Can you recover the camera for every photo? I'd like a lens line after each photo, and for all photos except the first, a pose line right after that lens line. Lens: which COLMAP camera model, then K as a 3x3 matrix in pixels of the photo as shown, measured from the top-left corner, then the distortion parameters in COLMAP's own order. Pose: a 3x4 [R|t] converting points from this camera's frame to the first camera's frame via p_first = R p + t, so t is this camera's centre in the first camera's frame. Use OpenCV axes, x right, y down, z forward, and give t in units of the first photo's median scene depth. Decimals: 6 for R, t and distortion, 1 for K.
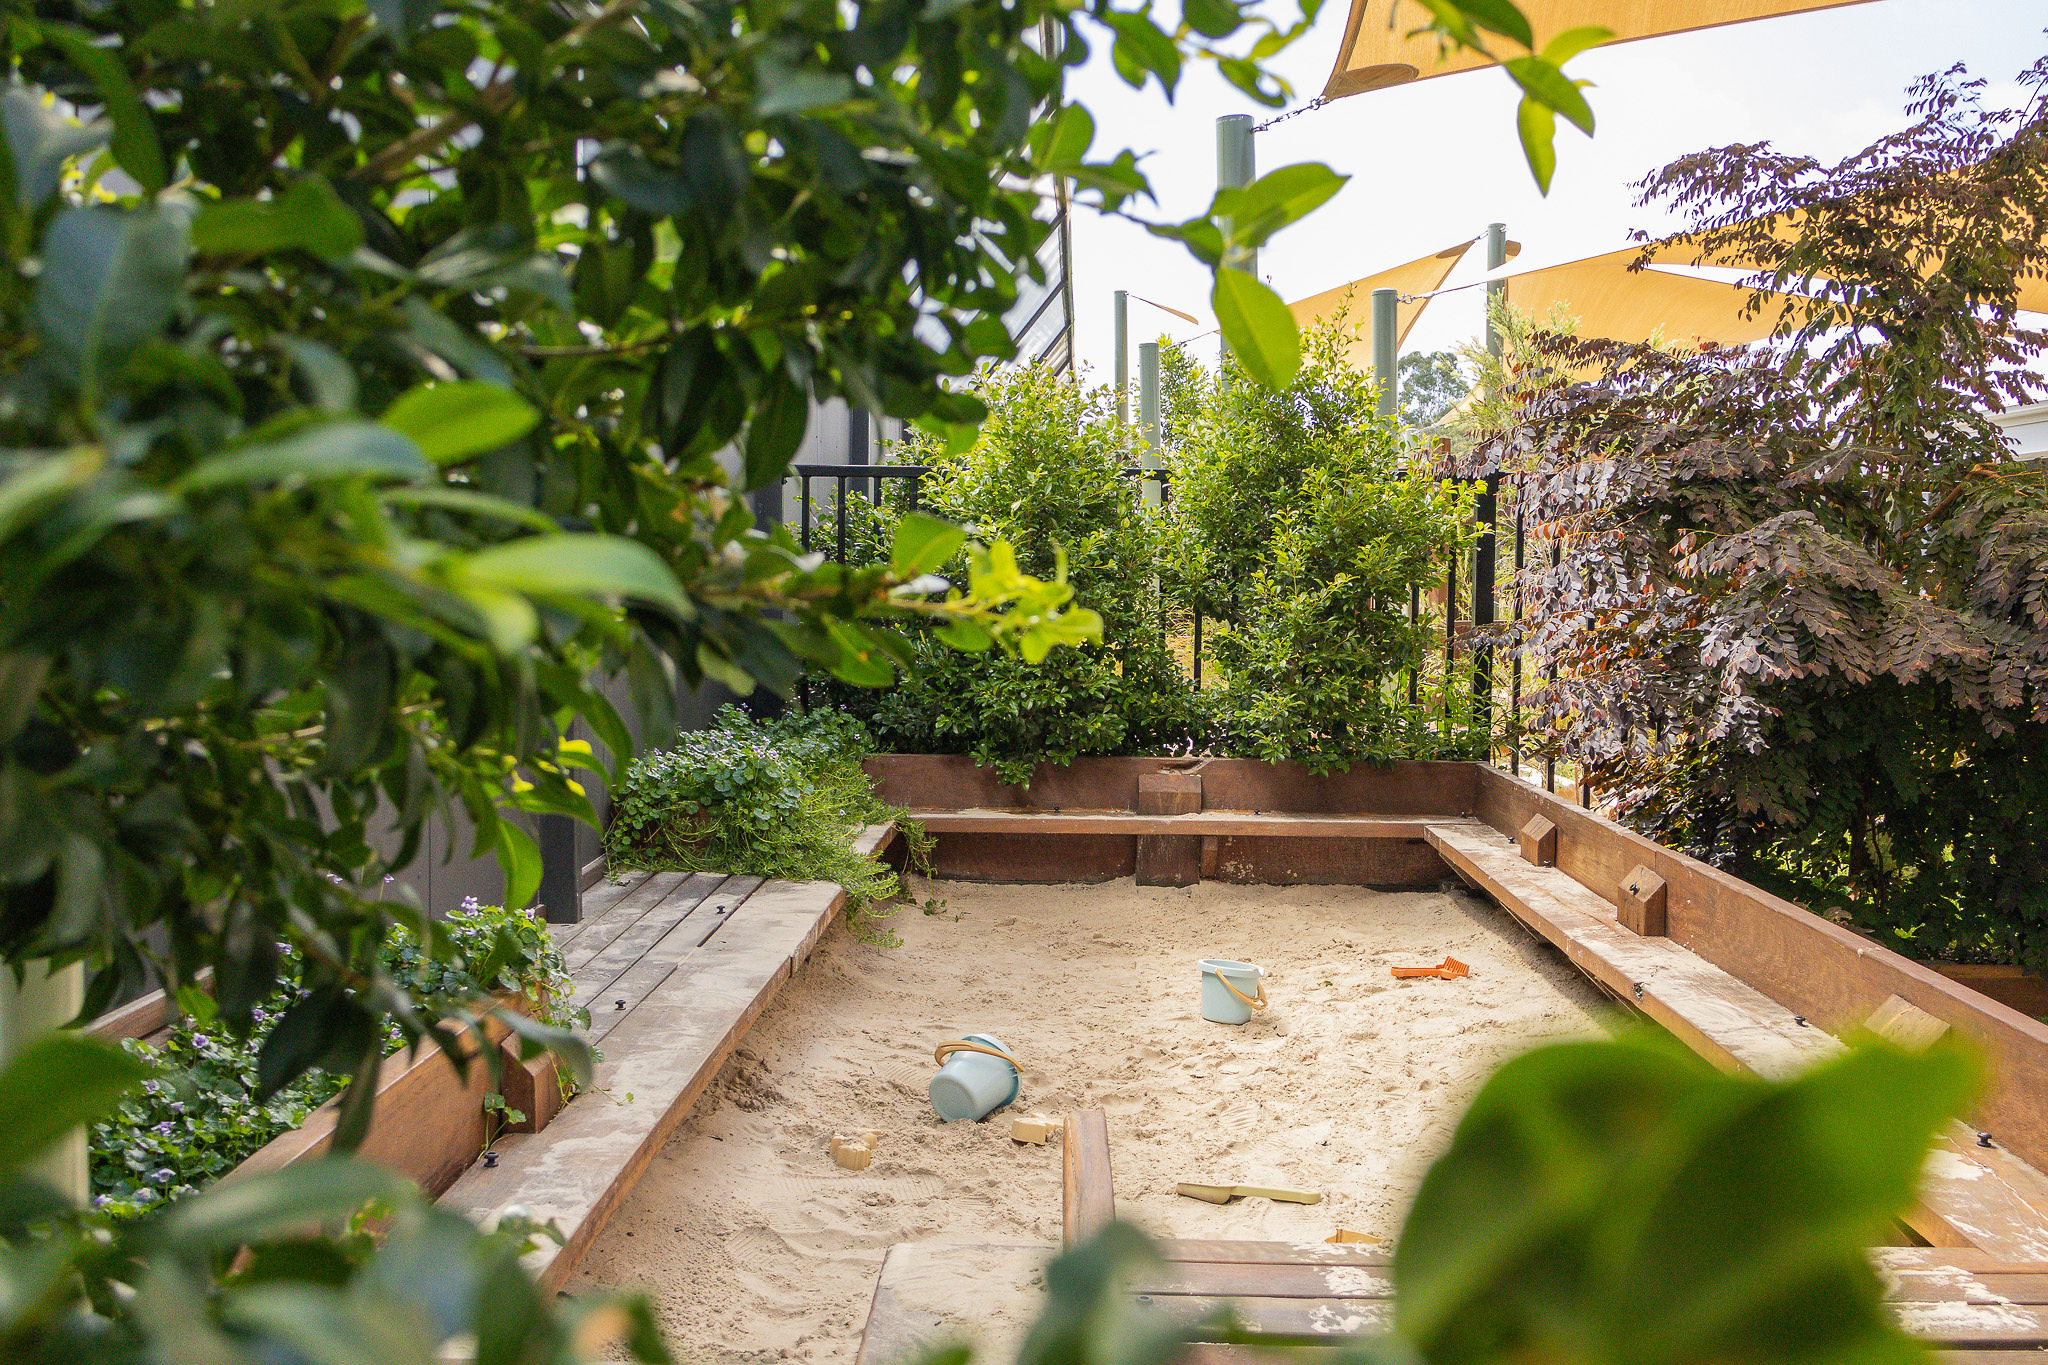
lens RADIAL K [[2002.6, 0, 1024.0], [0, 2002.6, 682.5], [0, 0, 1]] dist [-0.178695, 0.226157]
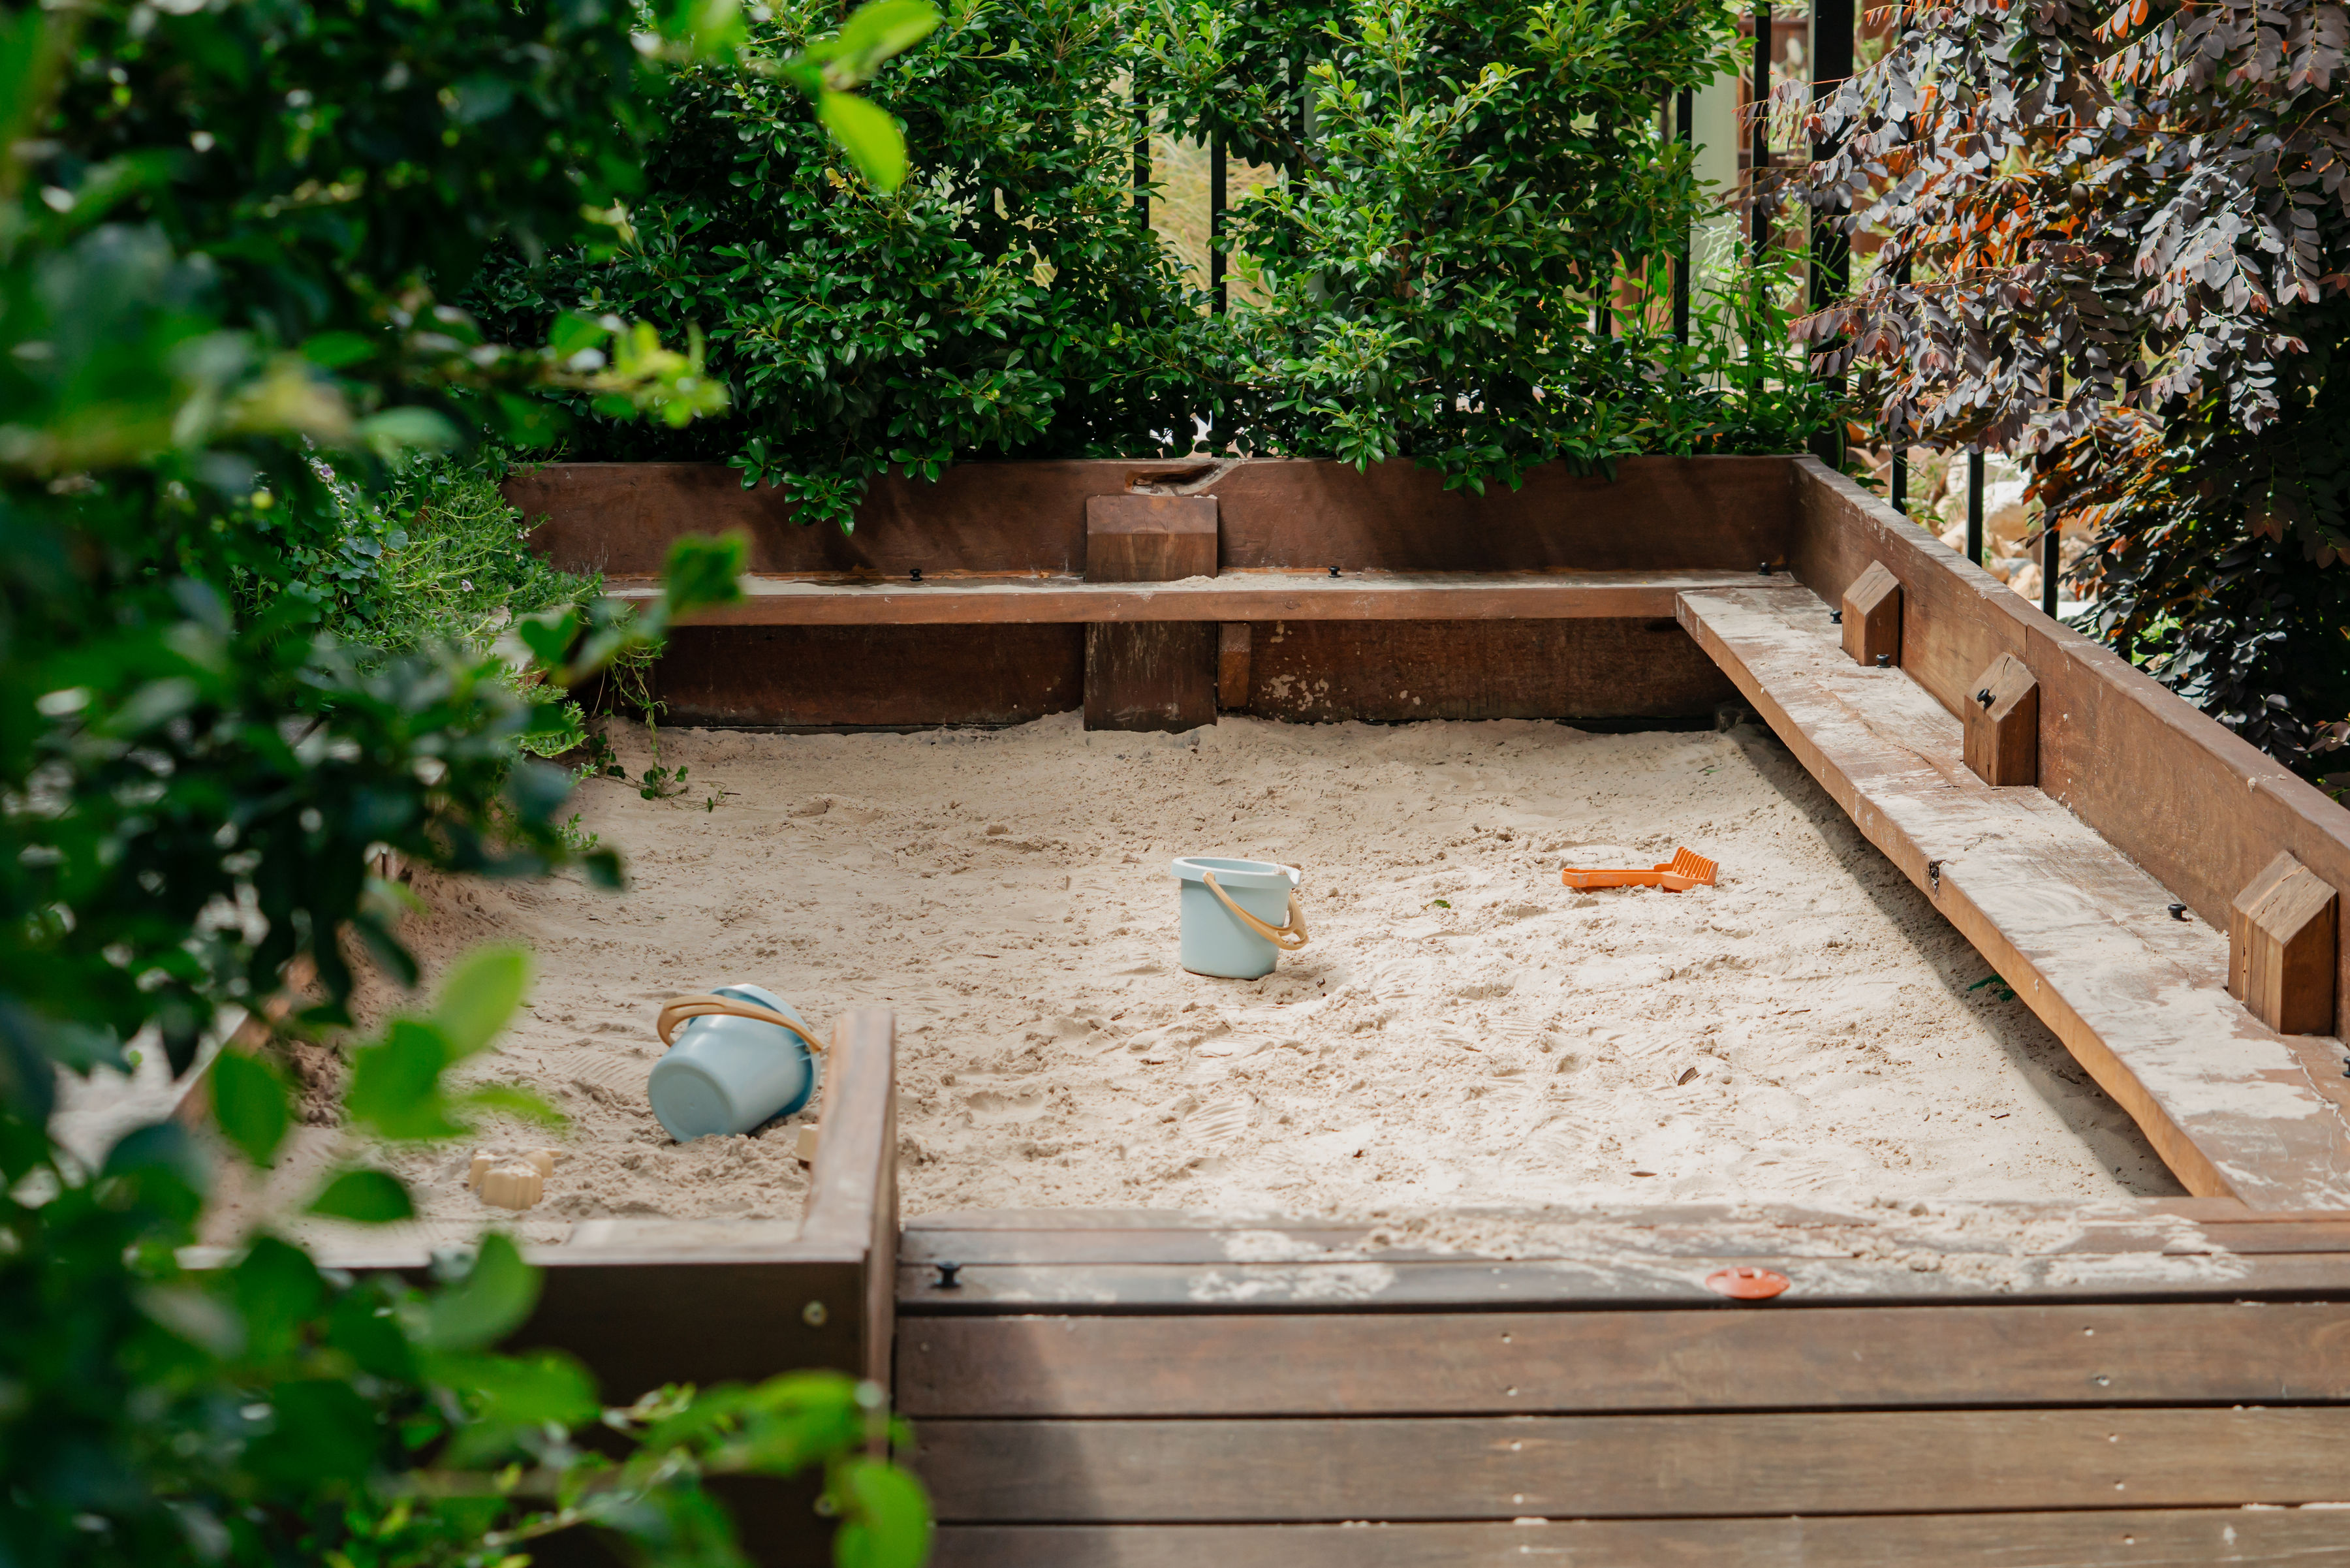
lens RADIAL K [[5083.6, 0, 1135.2], [0, 5083.6, 947.8], [0, 0, 1]] dist [0.062710, 0.351162]
pose [[0.998804, -0.025062, 0.041973, 0.017571], [0.019249, 0.990851, 0.133583, -0.010300], [-0.044937, -0.132615, 0.990148, -0.239183]]
